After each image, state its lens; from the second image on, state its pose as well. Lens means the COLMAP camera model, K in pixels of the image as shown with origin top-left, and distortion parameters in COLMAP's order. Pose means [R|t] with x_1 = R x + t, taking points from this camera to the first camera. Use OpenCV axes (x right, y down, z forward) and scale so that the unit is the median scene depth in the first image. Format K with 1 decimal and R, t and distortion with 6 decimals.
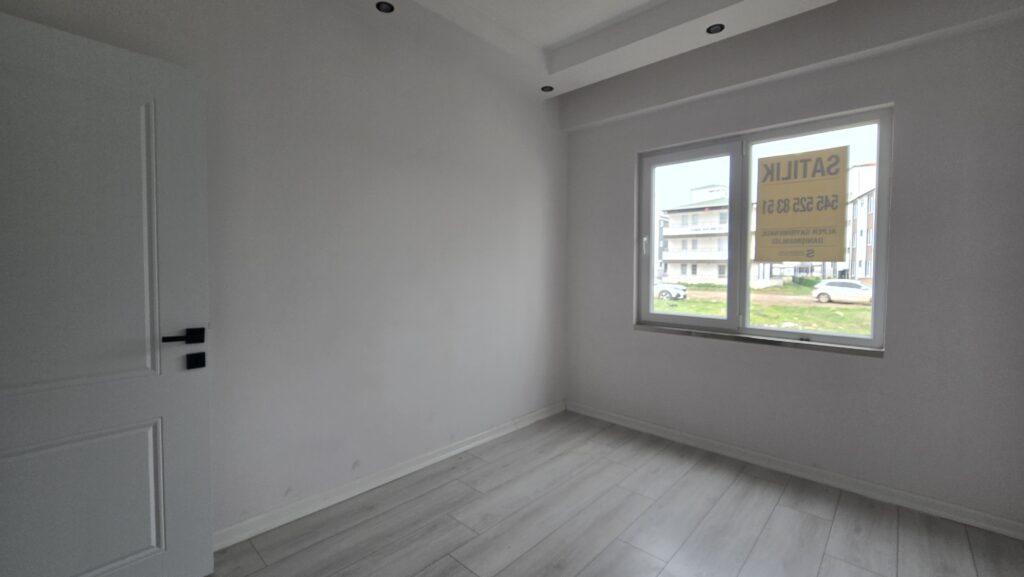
lens RADIAL K [[418.2, 0, 509.3], [0, 418.2, 281.0], [0, 0, 1]] dist [-0.003960, 0.000196]
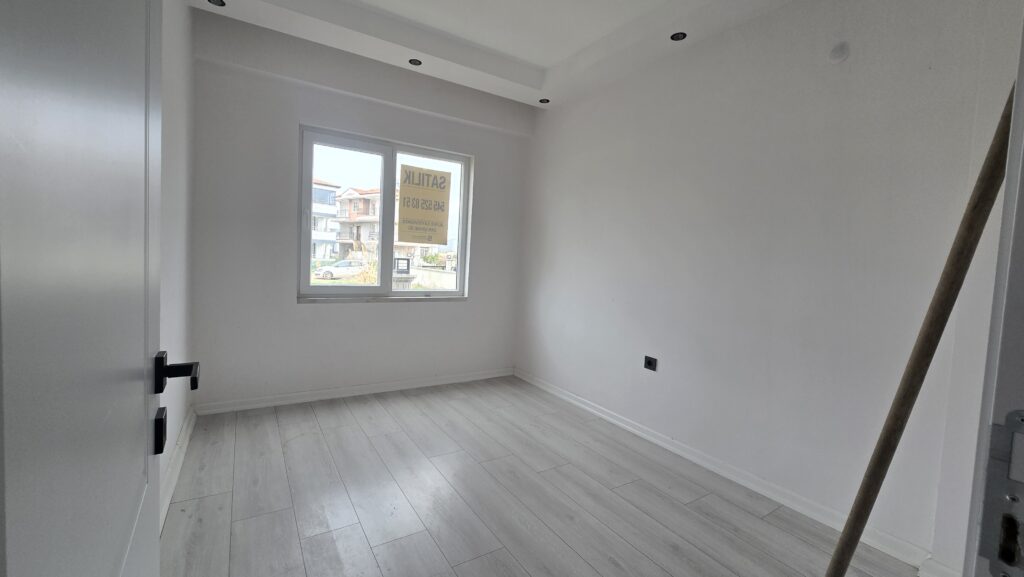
lens RADIAL K [[418.2, 0, 509.3], [0, 418.2, 281.0], [0, 0, 1]] dist [-0.003960, 0.000196]
pose [[0.258280, -0.050849, 0.964731, -0.646961], [-0.014789, 0.998289, 0.056577, -0.001871], [-0.965957, -0.028880, 0.257086, 0.322044]]
